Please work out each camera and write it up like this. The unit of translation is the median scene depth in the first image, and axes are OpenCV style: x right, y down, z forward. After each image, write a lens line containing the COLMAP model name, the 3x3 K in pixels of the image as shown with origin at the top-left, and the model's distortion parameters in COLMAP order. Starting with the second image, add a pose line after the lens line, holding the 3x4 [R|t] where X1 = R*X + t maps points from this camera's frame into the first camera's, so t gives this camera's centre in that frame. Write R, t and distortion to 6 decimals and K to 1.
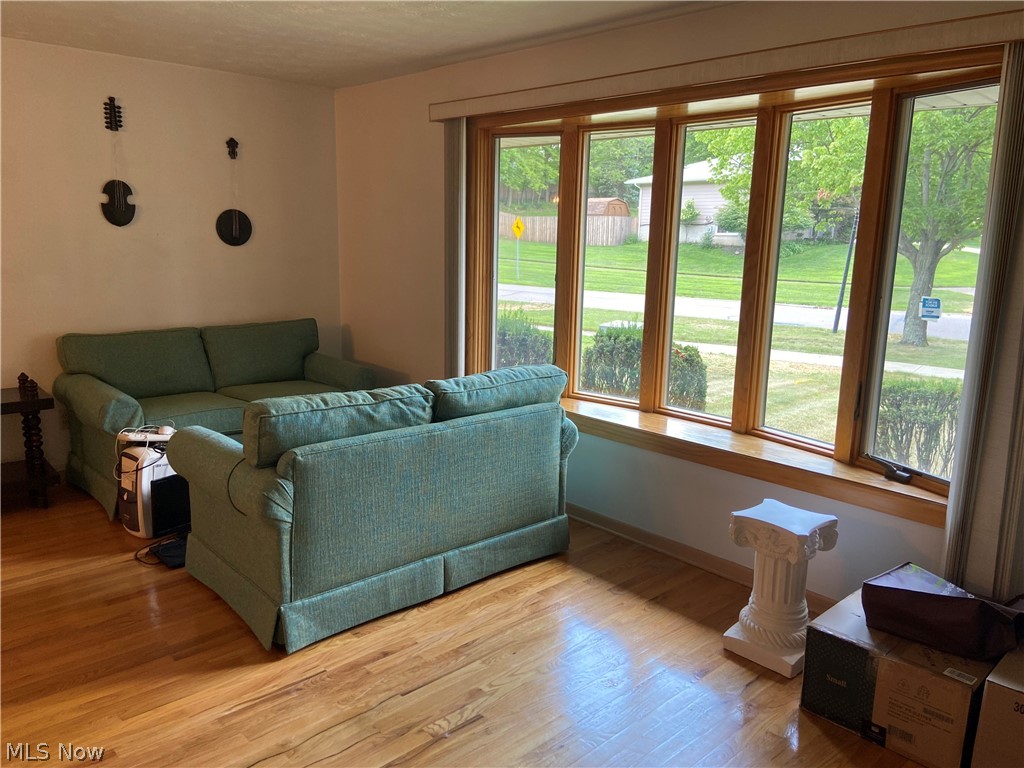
lens RADIAL K [[776.7, 0, 506.4], [0, 776.7, 383.4], [0, 0, 1]] dist [0.154080, -0.213328]
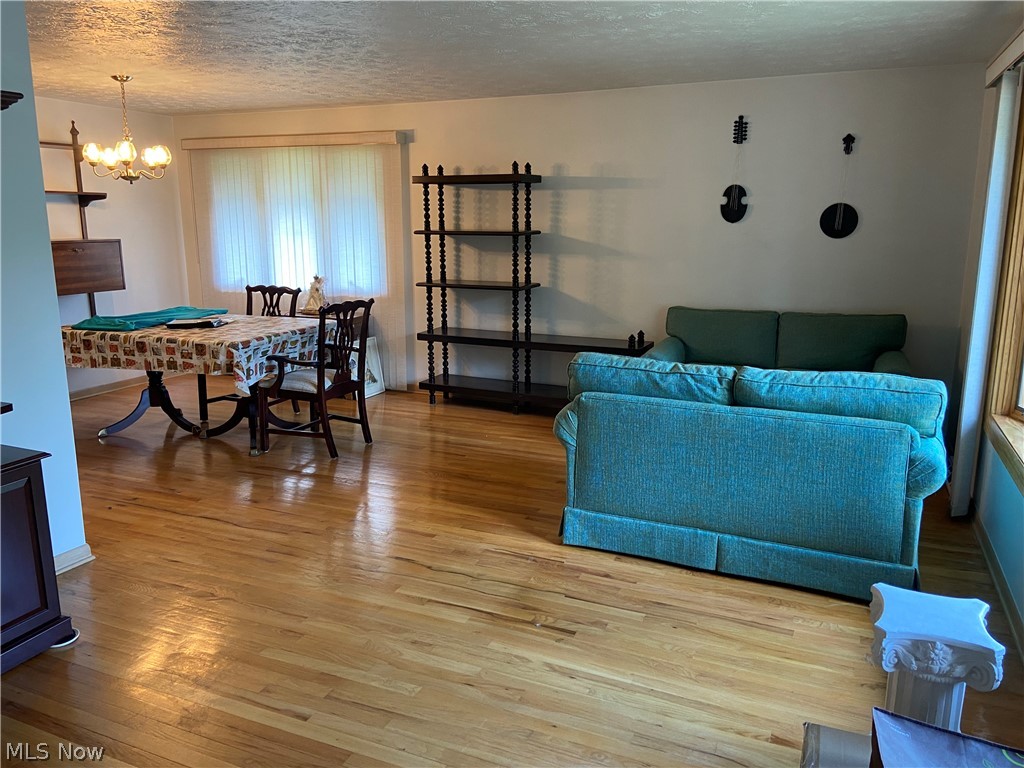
lens RADIAL K [[776.7, 0, 506.4], [0, 776.7, 383.4], [0, 0, 1]] dist [0.154080, -0.213328]
pose [[0.394062, 0.169225, -0.903371, 0.718939], [-0.169941, 0.979371, 0.109332, -0.041628], [0.903236, 0.110436, 0.414690, 0.299741]]
